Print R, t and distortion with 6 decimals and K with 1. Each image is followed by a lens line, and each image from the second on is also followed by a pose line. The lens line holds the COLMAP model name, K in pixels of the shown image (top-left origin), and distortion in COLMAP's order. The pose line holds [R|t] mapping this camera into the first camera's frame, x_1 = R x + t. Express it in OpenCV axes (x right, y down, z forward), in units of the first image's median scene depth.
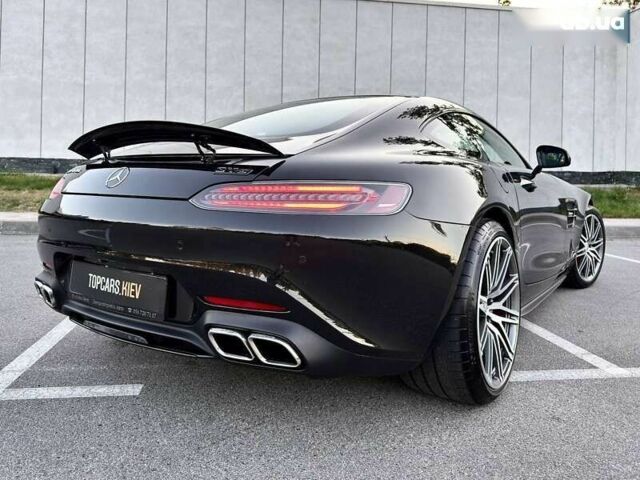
lens RADIAL K [[520.4, 0, 316.0], [0, 520.4, 195.4], [0, 0, 1]] dist [0.013251, -0.014153]
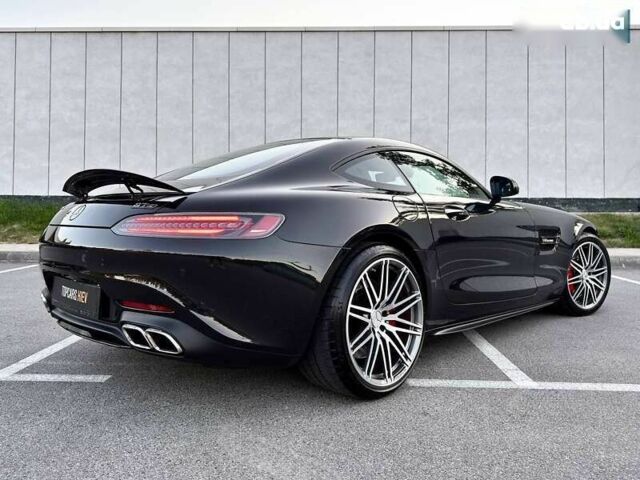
lens RADIAL K [[530.2, 0, 315.2], [0, 530.2, 221.0], [0, 0, 1]] dist [0.075873, -0.129658]
pose [[0.984506, -0.013071, -0.174863, 0.394525], [0.010675, 0.999836, -0.014636, 0.012413], [0.175026, 0.012543, 0.984484, -0.201734]]
